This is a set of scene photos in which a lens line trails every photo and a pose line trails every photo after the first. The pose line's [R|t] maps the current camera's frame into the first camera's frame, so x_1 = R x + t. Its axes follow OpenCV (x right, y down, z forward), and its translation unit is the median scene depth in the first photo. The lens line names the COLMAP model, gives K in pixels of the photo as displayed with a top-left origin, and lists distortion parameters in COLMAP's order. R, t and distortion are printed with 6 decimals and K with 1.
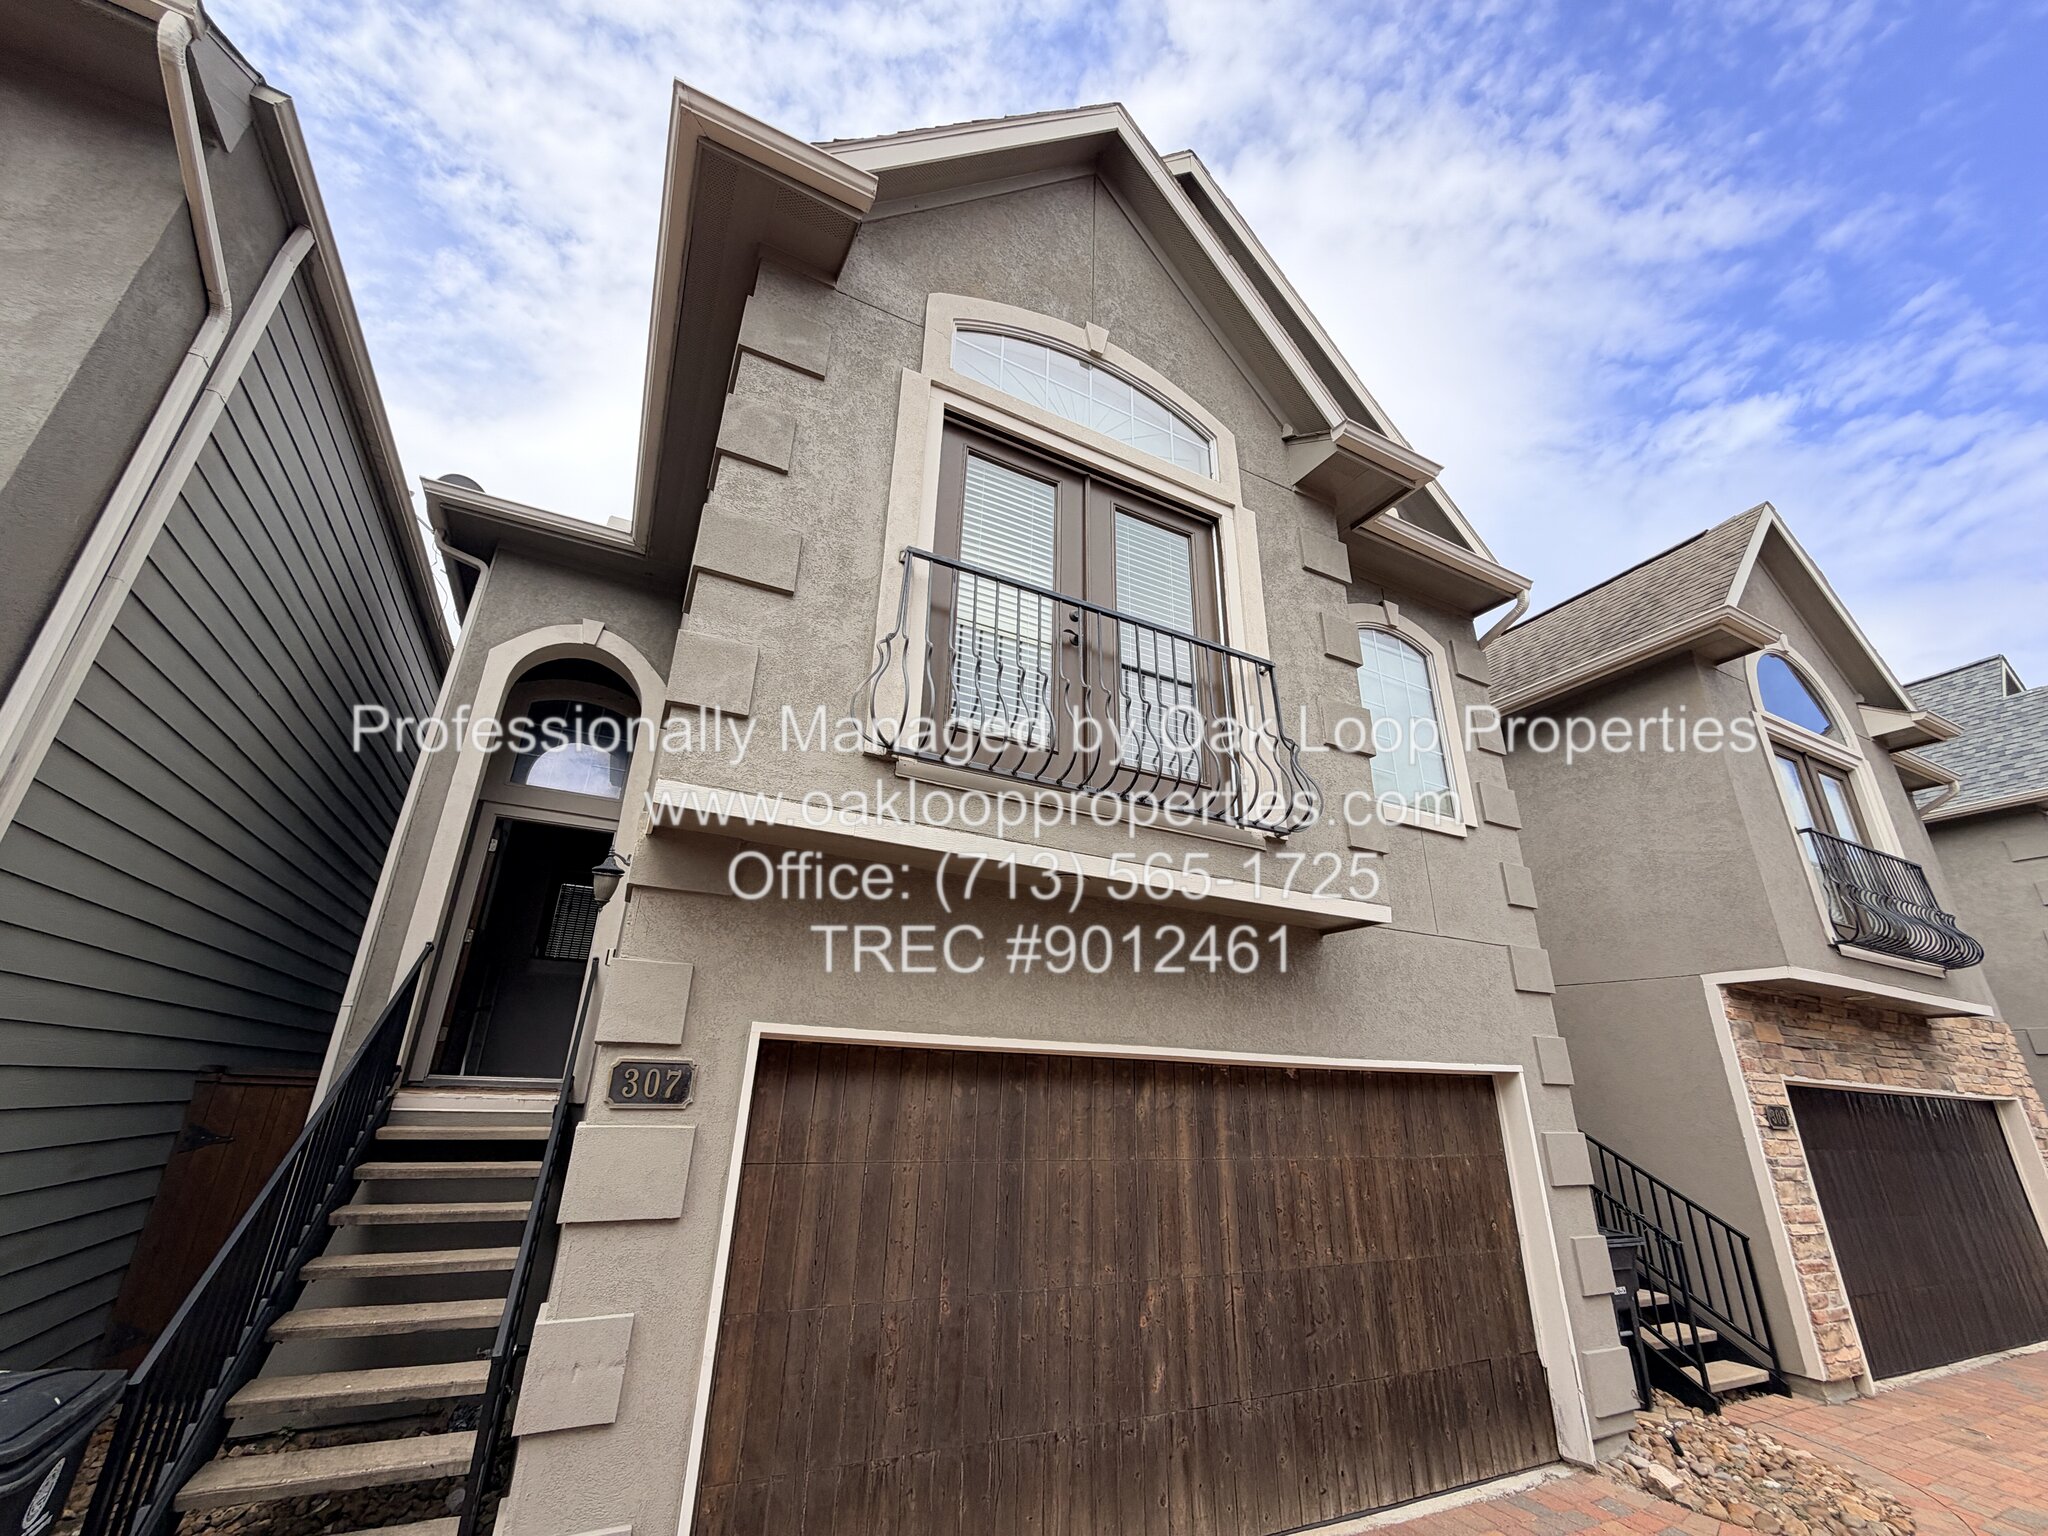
lens RADIAL K [[817.2, 0, 1018.8], [0, 817.2, 769.4], [0, 0, 1]] dist [0.000783, -0.000103]
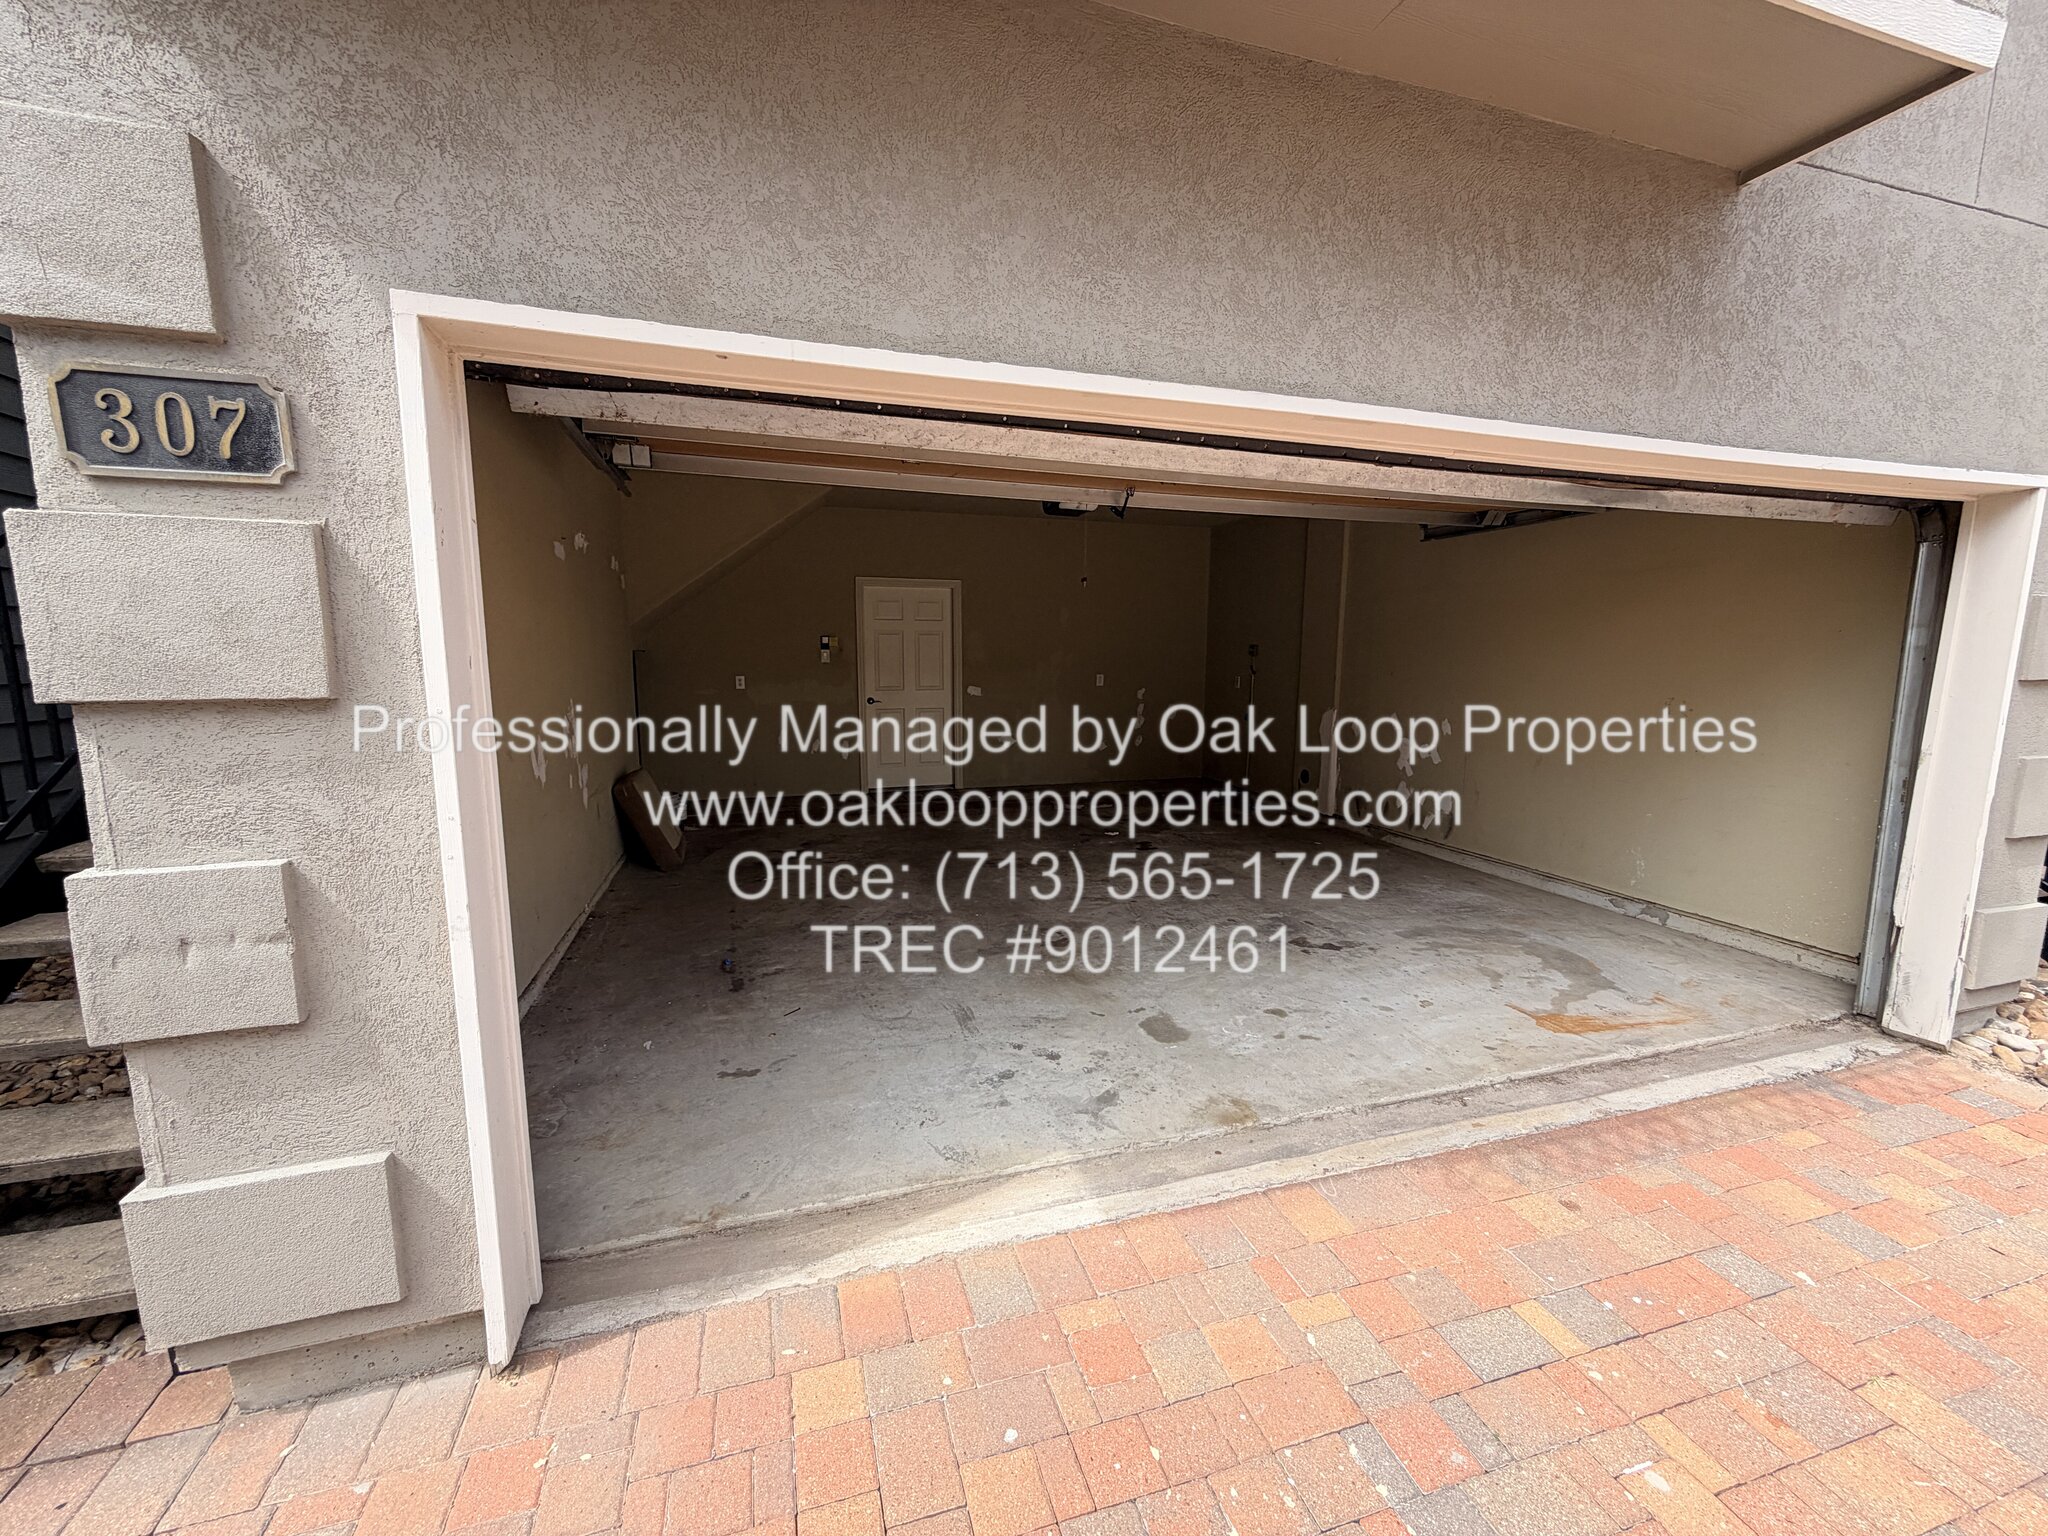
lens RADIAL K [[817.8, 0, 1019.1], [0, 817.8, 769.0], [0, 0, 1]] dist [-0.001080, 0.000535]
pose [[0.986071, 0.003235, -0.166292, 0.050458], [0.079537, 0.868910, 0.488537, 0.259075], [0.146073, -0.494959, 0.856550, 0.423522]]
